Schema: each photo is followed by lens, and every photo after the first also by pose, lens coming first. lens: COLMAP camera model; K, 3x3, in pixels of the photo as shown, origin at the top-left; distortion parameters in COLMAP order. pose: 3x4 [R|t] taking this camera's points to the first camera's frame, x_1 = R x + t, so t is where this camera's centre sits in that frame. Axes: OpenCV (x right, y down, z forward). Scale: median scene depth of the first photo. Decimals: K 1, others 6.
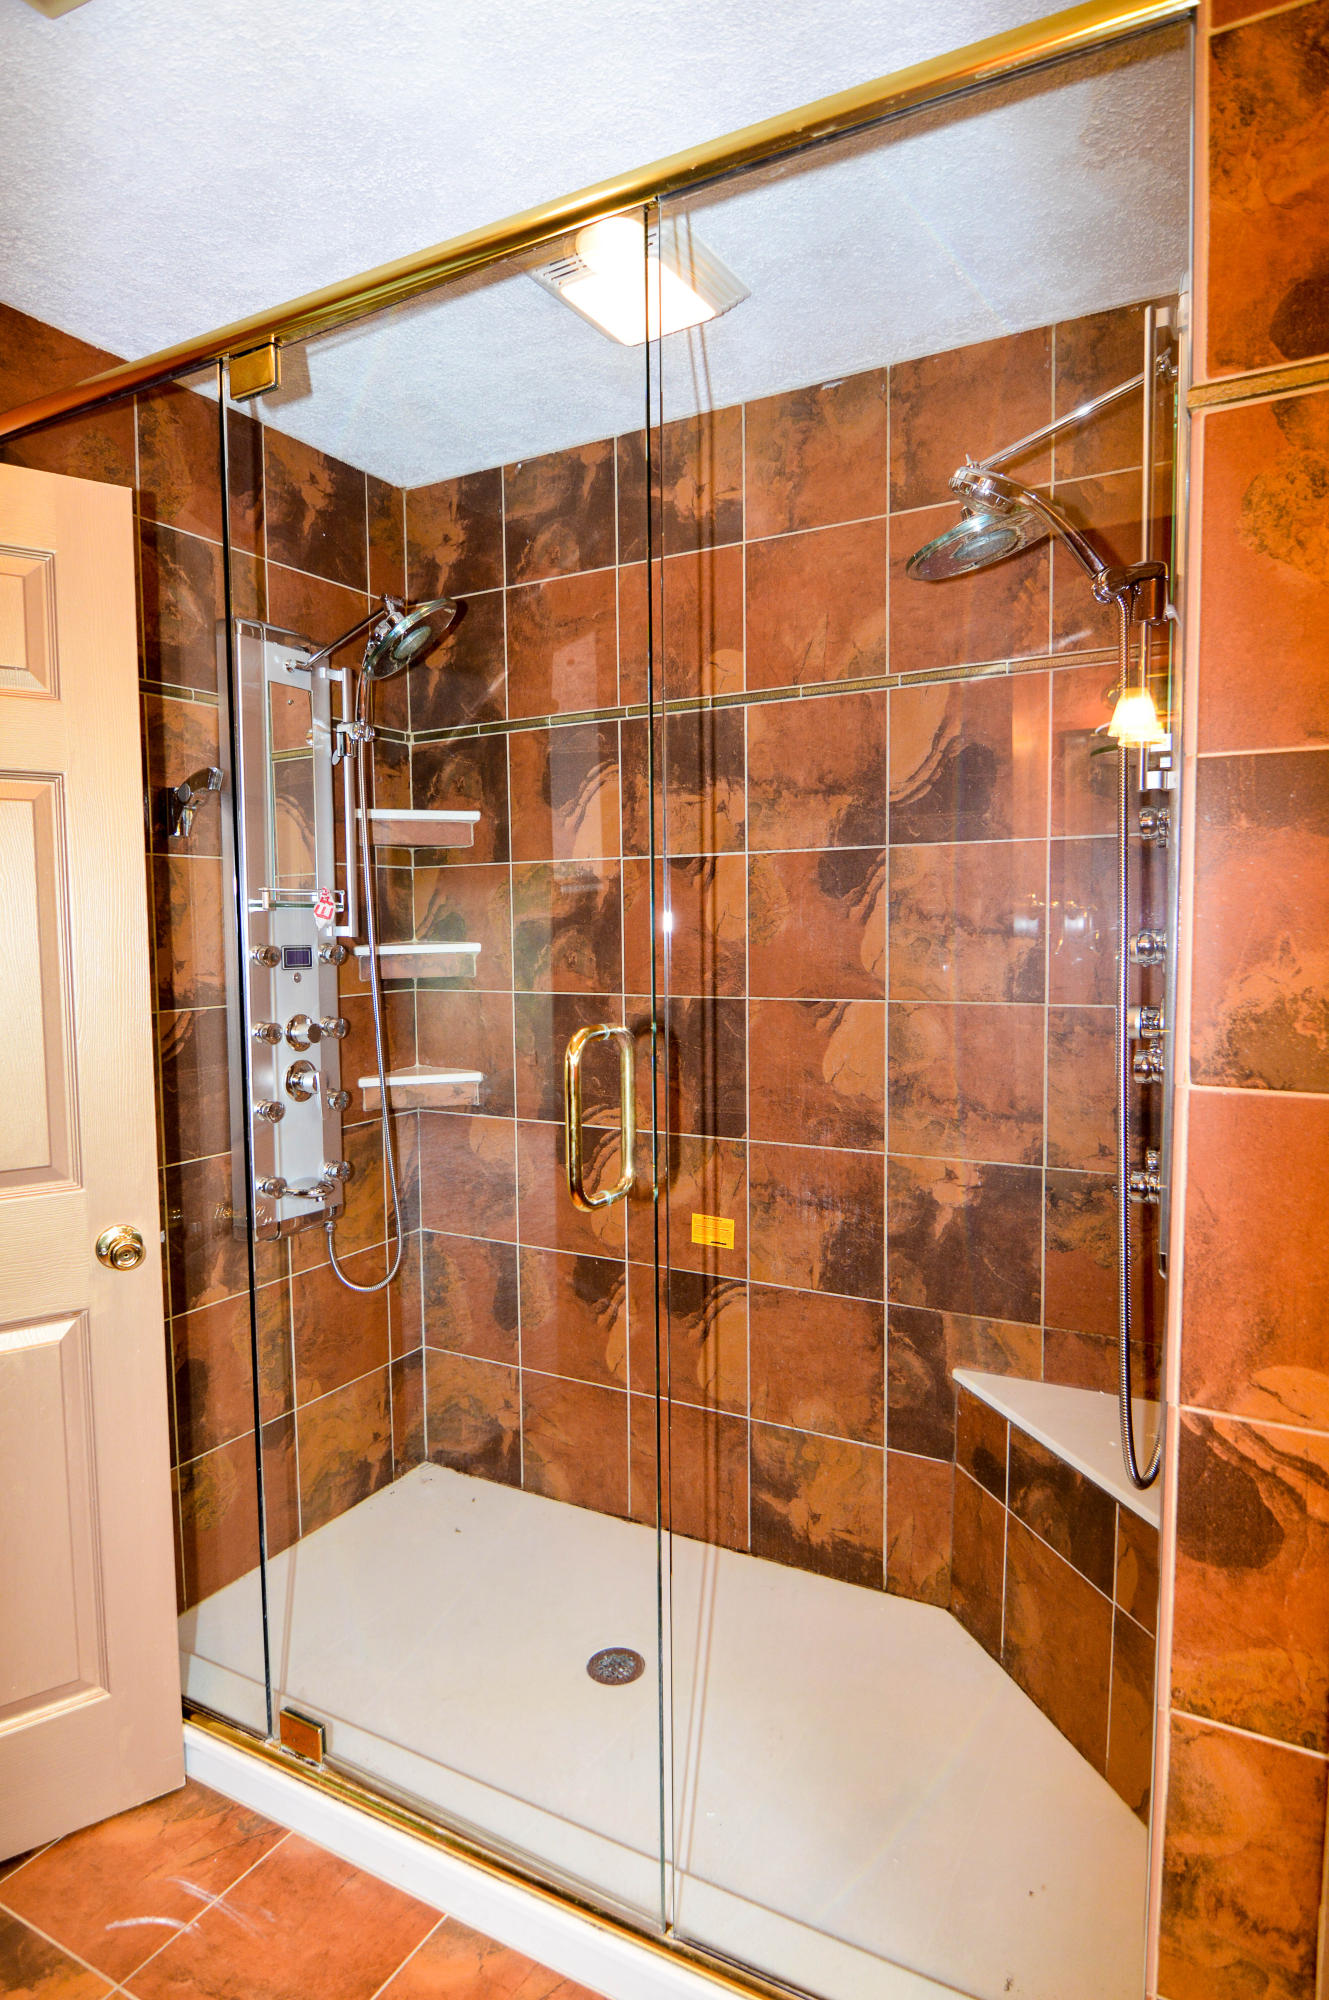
lens RADIAL K [[1145.3, 0, 667.8], [0, 1145.3, 1001.5], [0, 0, 1]] dist [-0.004564, -0.000551]
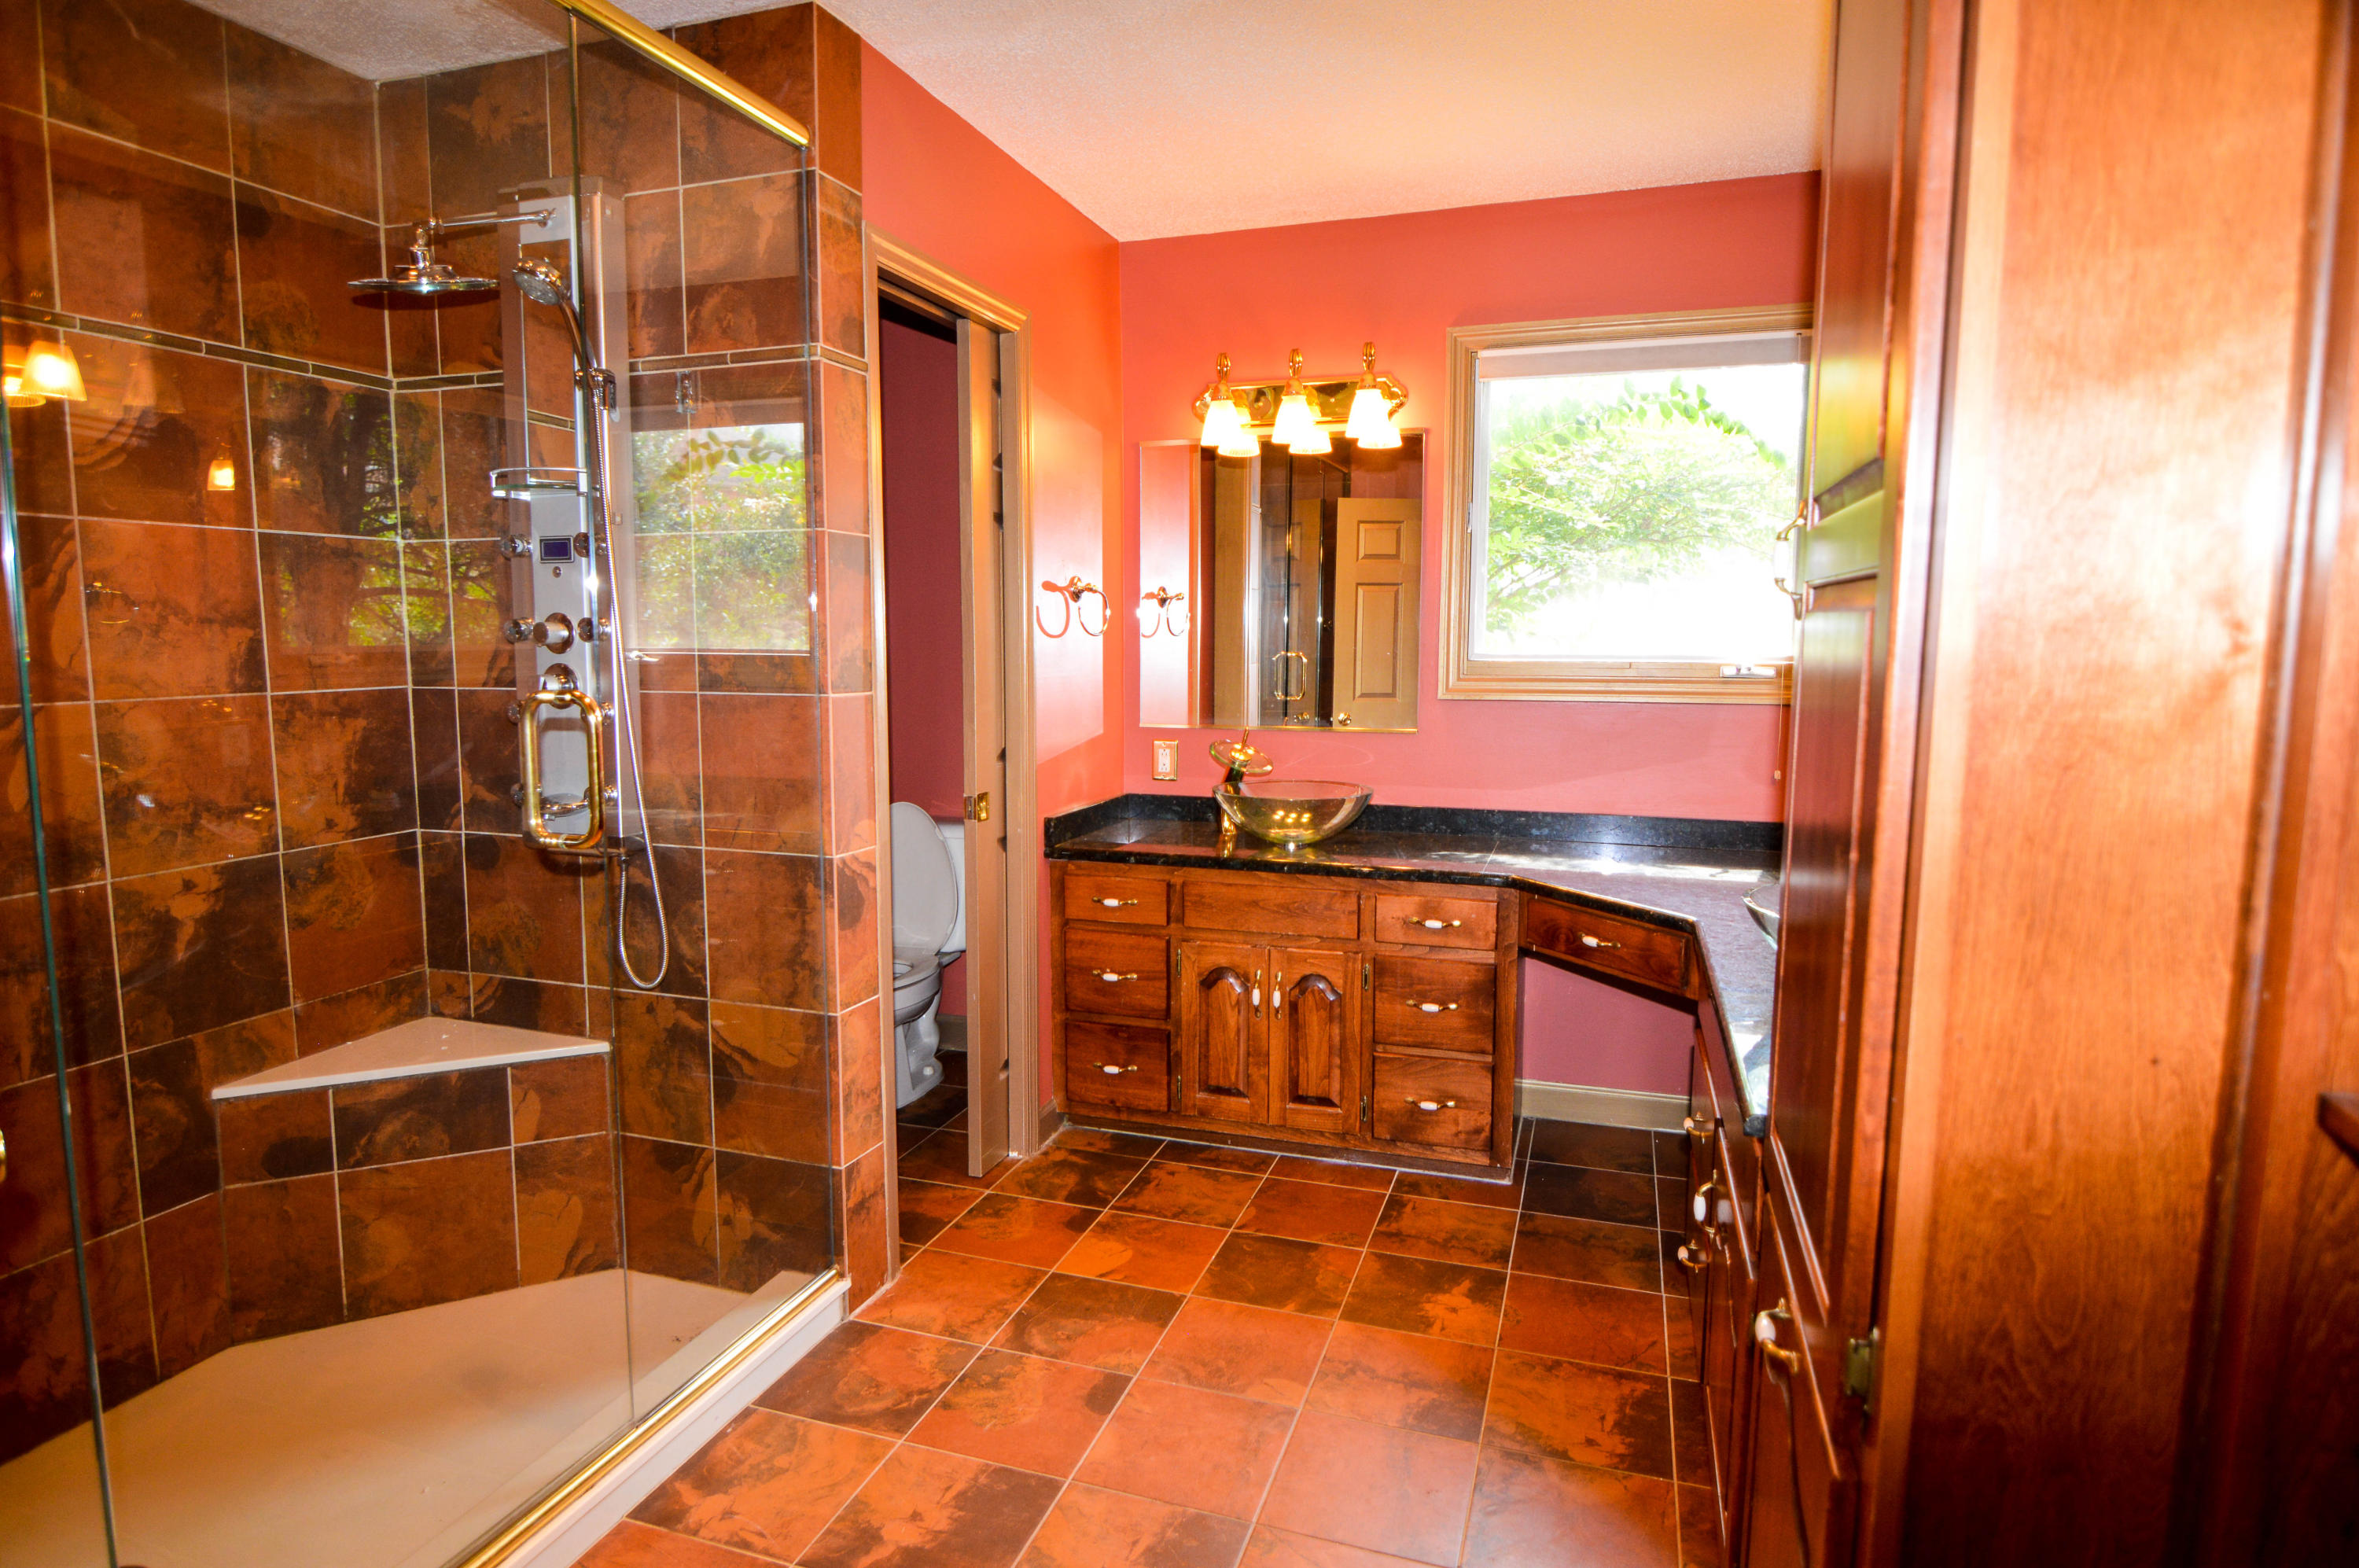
lens RADIAL K [[1243.6, 0, 1164.2], [0, 1243.6, 789.1], [0, 0, 1]] dist [-0.012693, -0.005268]
pose [[-0.165097, -0.111759, 0.979925, -0.855108], [0.069402, 0.989780, 0.124576, 0.005616], [-0.983832, 0.088576, -0.155654, 0.374740]]
